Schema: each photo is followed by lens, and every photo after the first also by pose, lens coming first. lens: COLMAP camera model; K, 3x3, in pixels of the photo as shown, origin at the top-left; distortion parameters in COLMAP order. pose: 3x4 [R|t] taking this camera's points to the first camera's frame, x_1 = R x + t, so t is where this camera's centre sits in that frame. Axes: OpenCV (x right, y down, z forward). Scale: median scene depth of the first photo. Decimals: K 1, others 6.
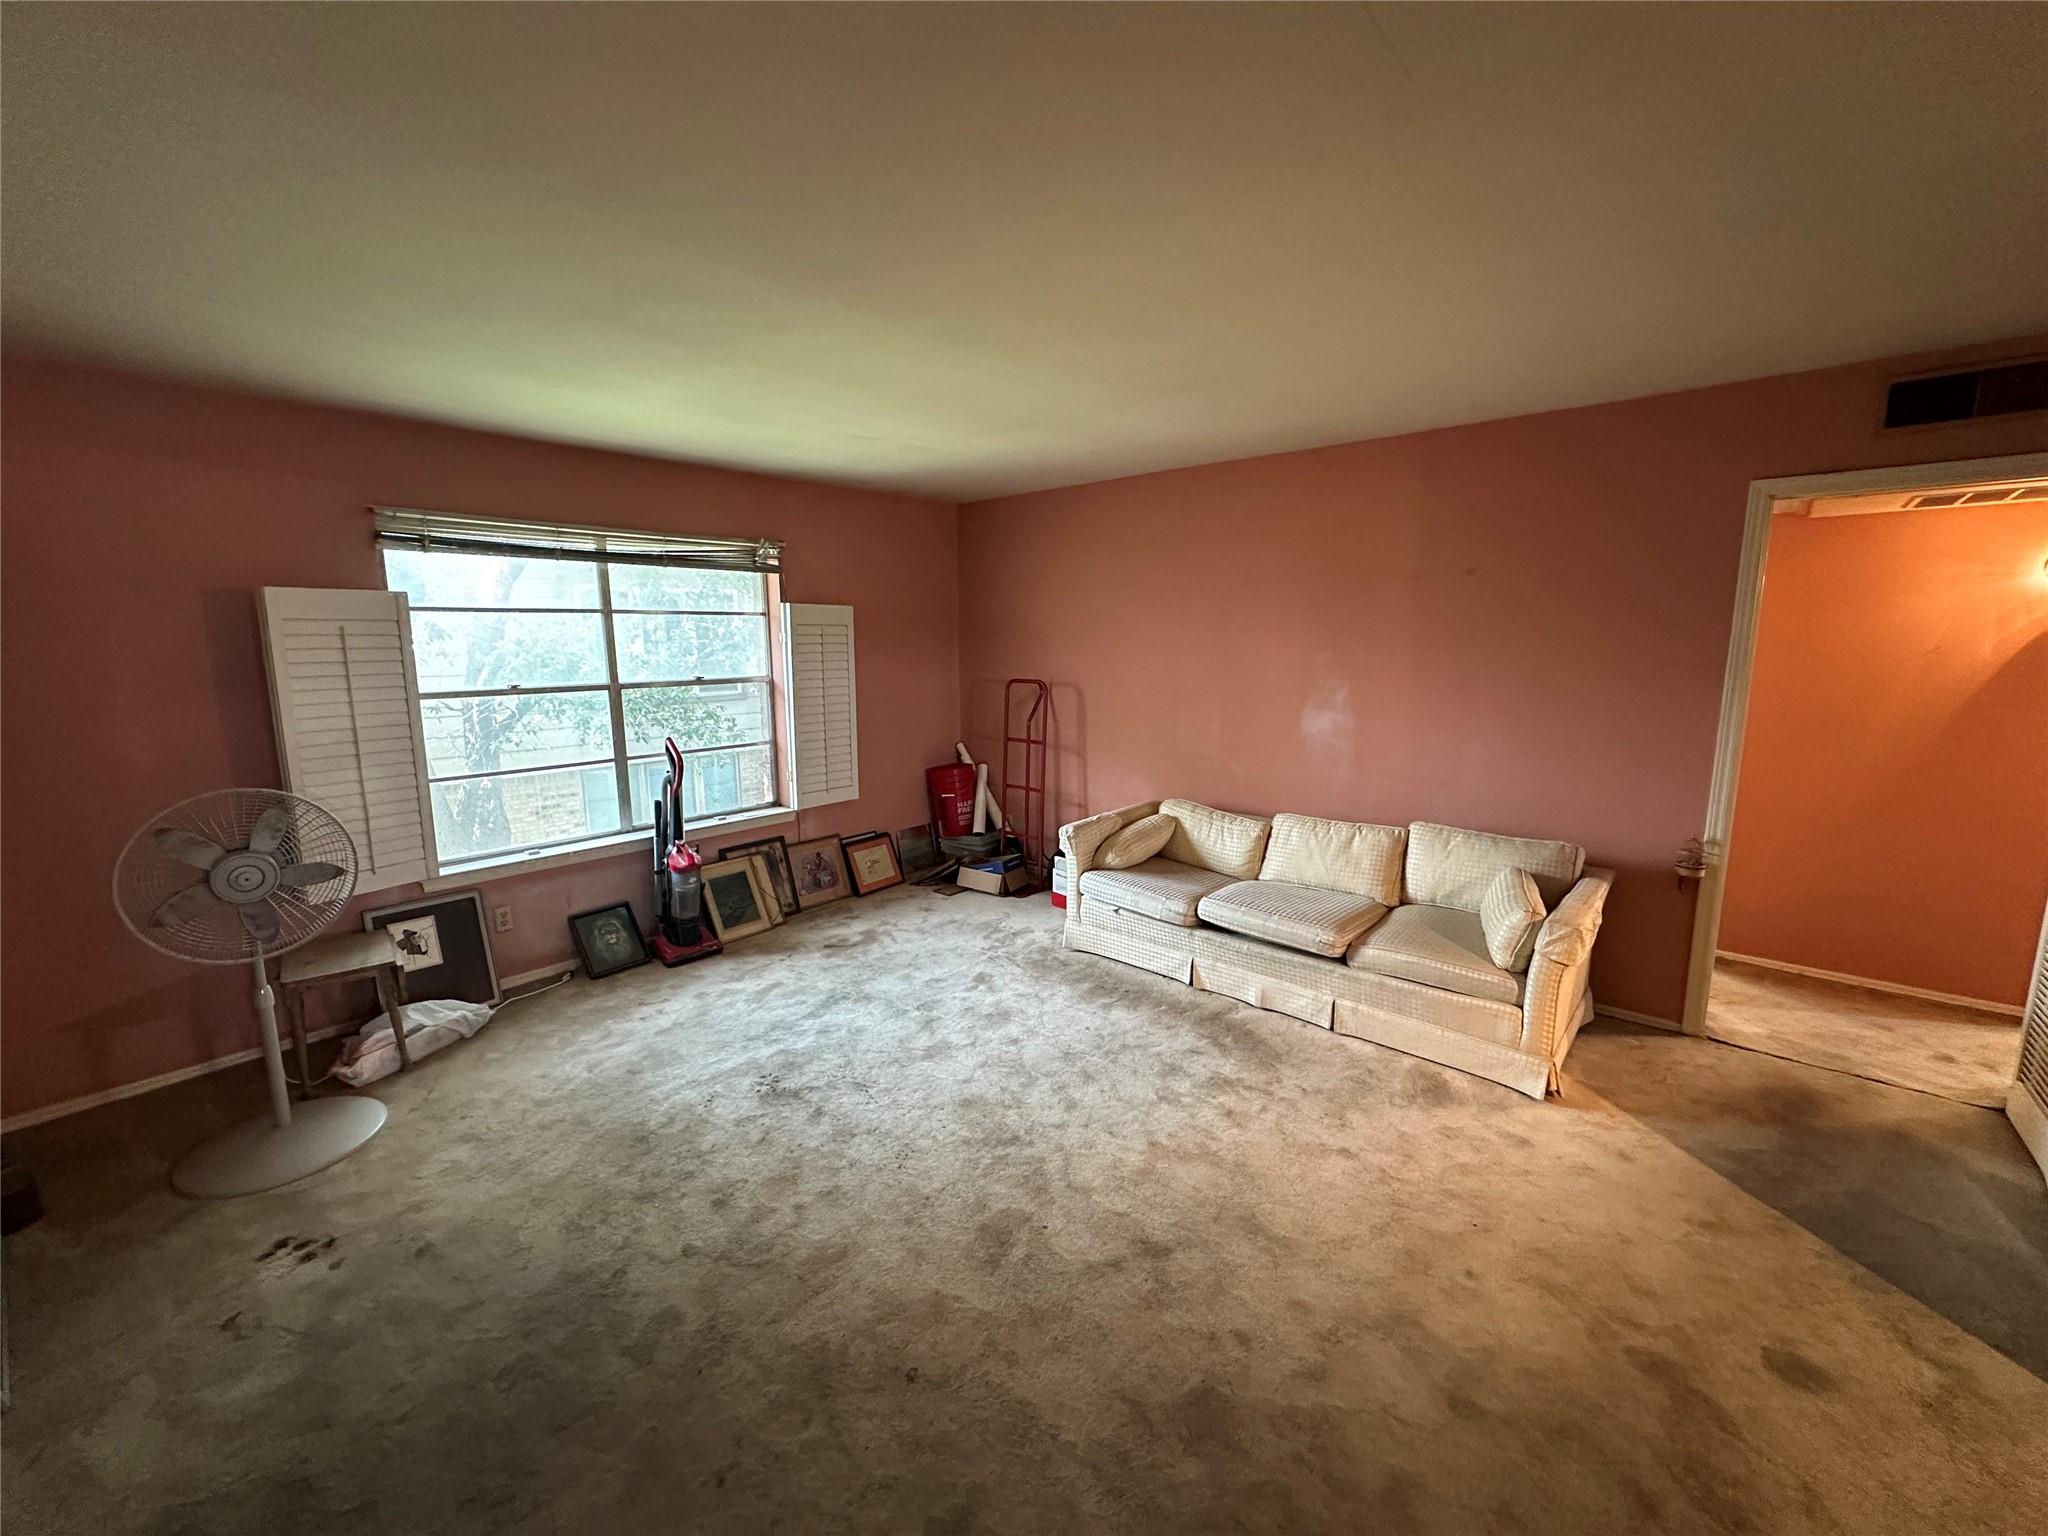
lens RADIAL K [[821.1, 0, 1021.0], [0, 821.1, 770.4], [0, 0, 1]] dist [-0.002967, 0.000635]
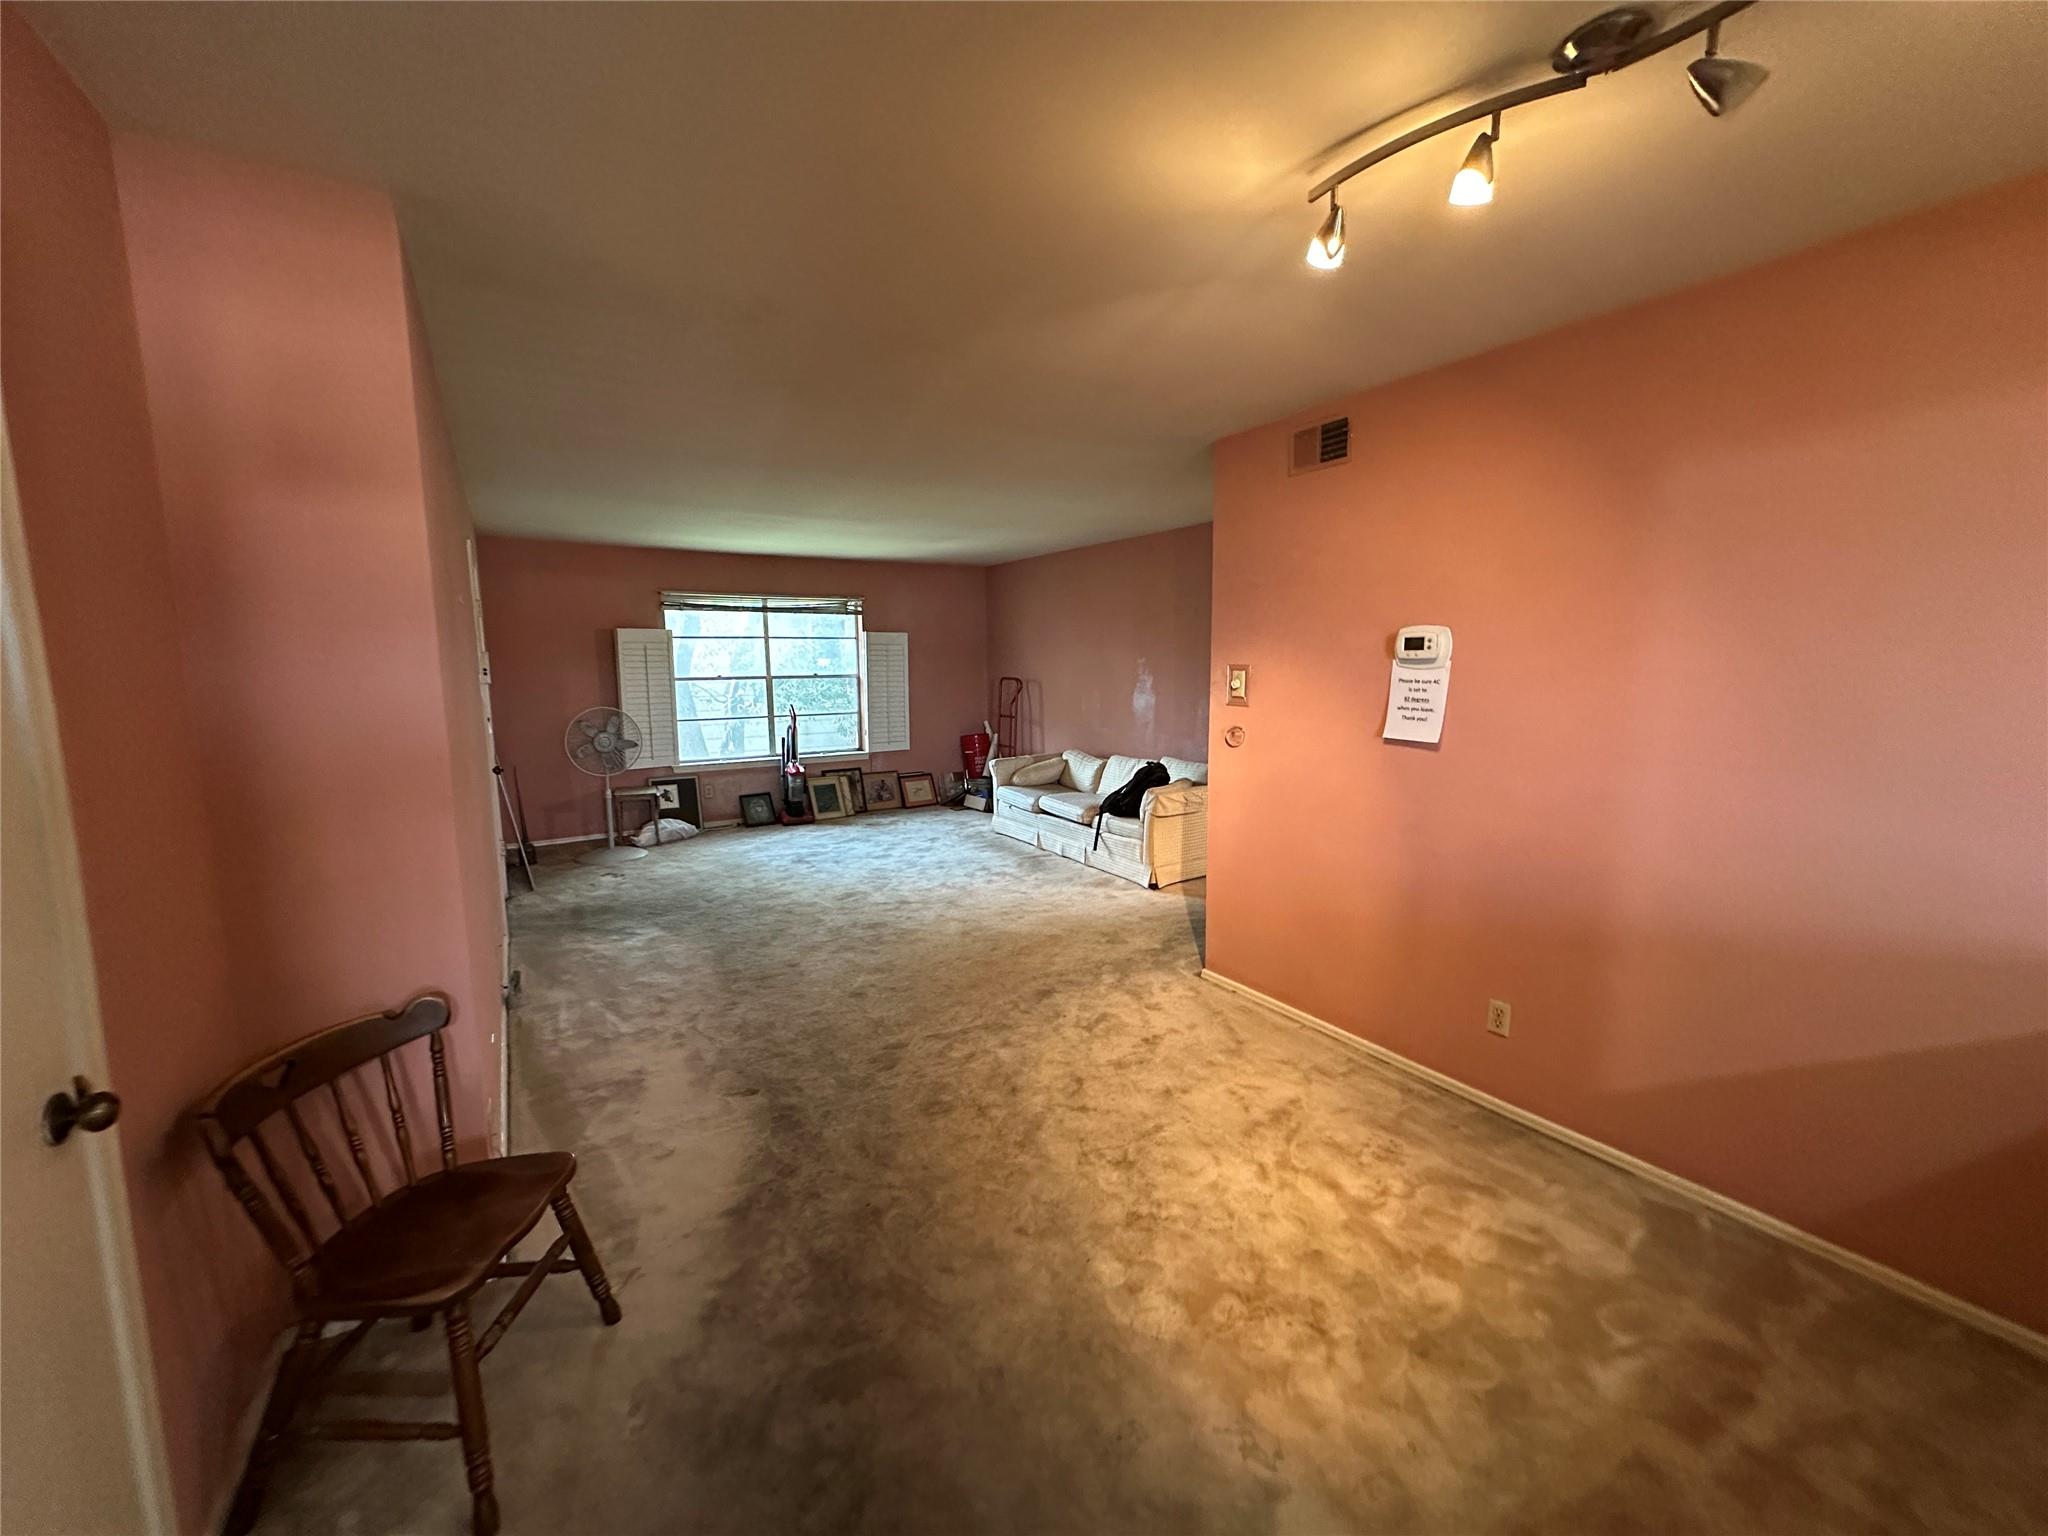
lens RADIAL K [[821.1, 0, 1021.0], [0, 821.1, 770.4], [0, 0, 1]] dist [-0.002967, 0.000635]
pose [[0.957417, 0.037625, -0.286247, 0.621721], [-0.044844, 0.998819, -0.018706, 0.123393], [0.285205, 0.030746, 0.957973, -0.649166]]
